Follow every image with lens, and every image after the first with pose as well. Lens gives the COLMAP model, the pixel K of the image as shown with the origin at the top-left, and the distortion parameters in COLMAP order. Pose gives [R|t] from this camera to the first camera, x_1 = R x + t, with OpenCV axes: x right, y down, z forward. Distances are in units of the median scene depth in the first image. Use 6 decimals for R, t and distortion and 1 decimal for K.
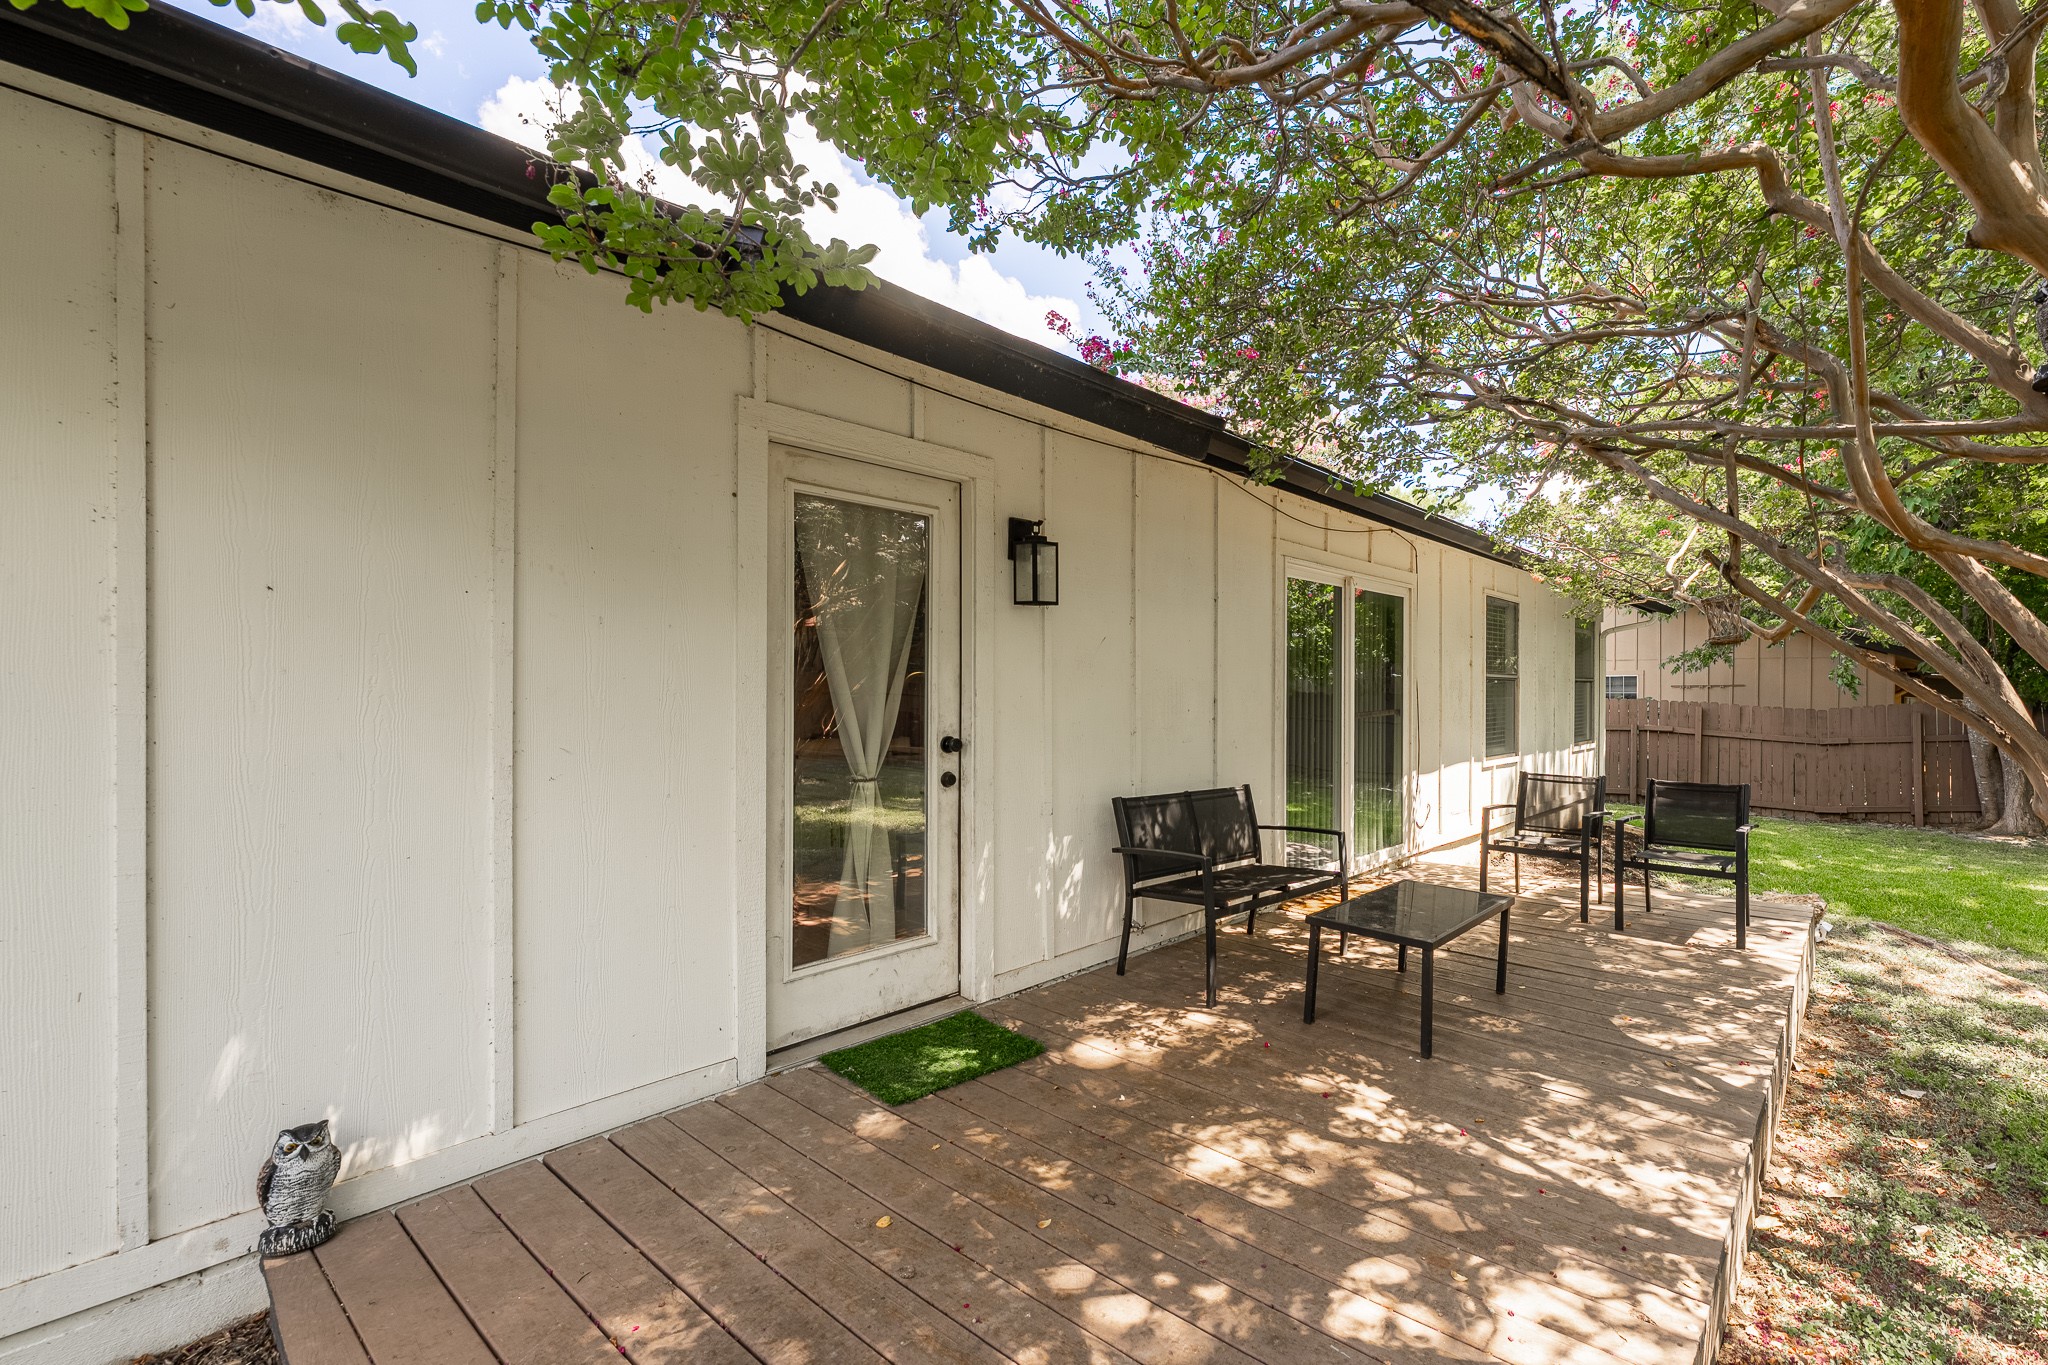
lens RADIAL K [[819.8, 0, 1024.0], [0, 819.8, 682.5], [0, 0, 1]] dist [-0.003140, -0.000537]
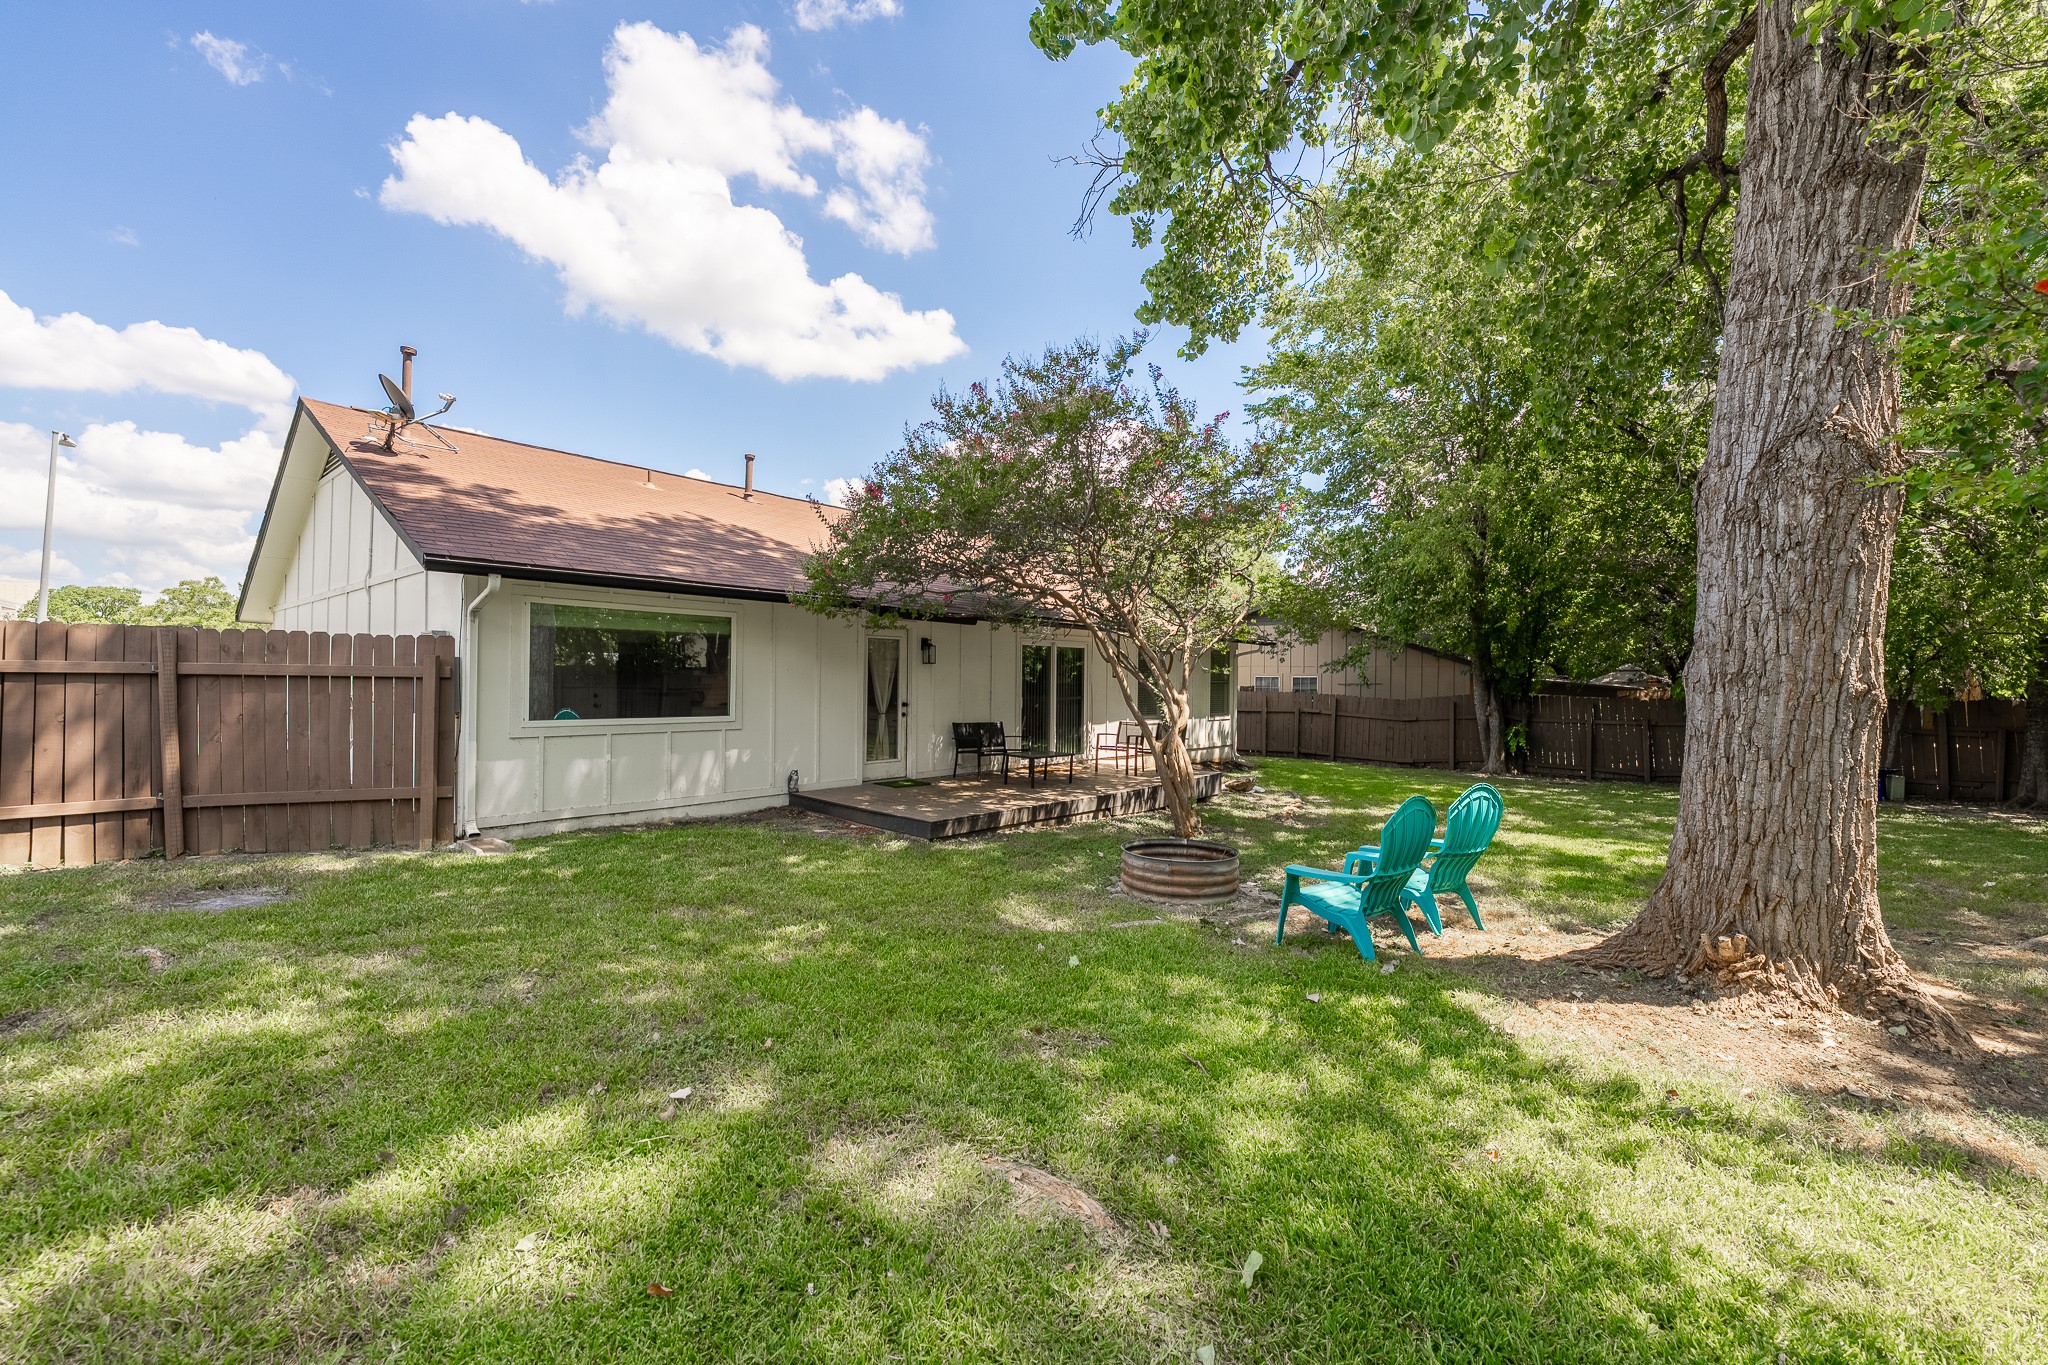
lens RADIAL K [[819.8, 0, 1024.0], [0, 819.8, 682.5], [0, 0, 1]] dist [-0.003140, -0.000537]
pose [[0.987842, 0.003449, 0.155423, -0.124472], [-0.004607, 0.999964, 0.007087, -0.043234], [-0.155393, -0.007717, 0.987823, -2.395562]]
